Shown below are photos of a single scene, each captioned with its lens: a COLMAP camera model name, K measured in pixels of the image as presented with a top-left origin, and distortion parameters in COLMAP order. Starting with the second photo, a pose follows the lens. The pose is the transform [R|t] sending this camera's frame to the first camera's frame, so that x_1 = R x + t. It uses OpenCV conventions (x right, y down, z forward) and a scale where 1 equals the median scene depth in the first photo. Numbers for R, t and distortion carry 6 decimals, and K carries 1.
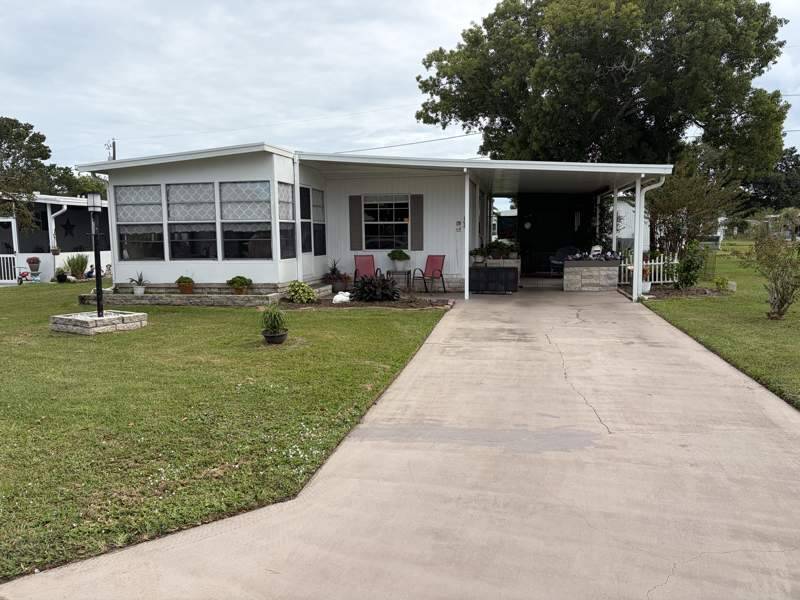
lens RADIAL K [[602.6, 0, 400.6], [0, 602.6, 300.3], [0, 0, 1]] dist [0.009365, -0.002345]
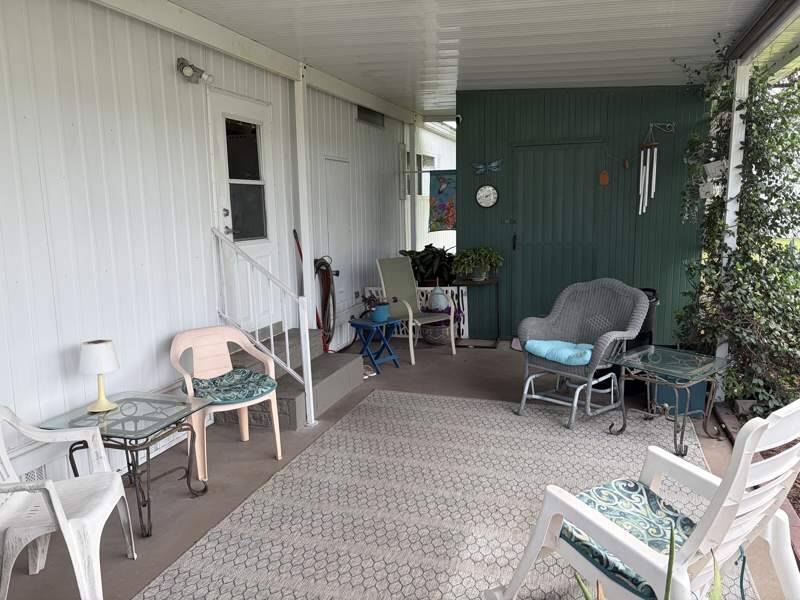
lens RADIAL K [[602.6, 0, 399.9], [0, 602.6, 300.4], [0, 0, 1]] dist [0.009365, -0.002345]
pose [[0.990149, 0.018580, -0.138782, 0.213248], [-0.009805, 0.997924, 0.063647, -0.089446], [0.139676, -0.061659, 0.988276, 0.685614]]
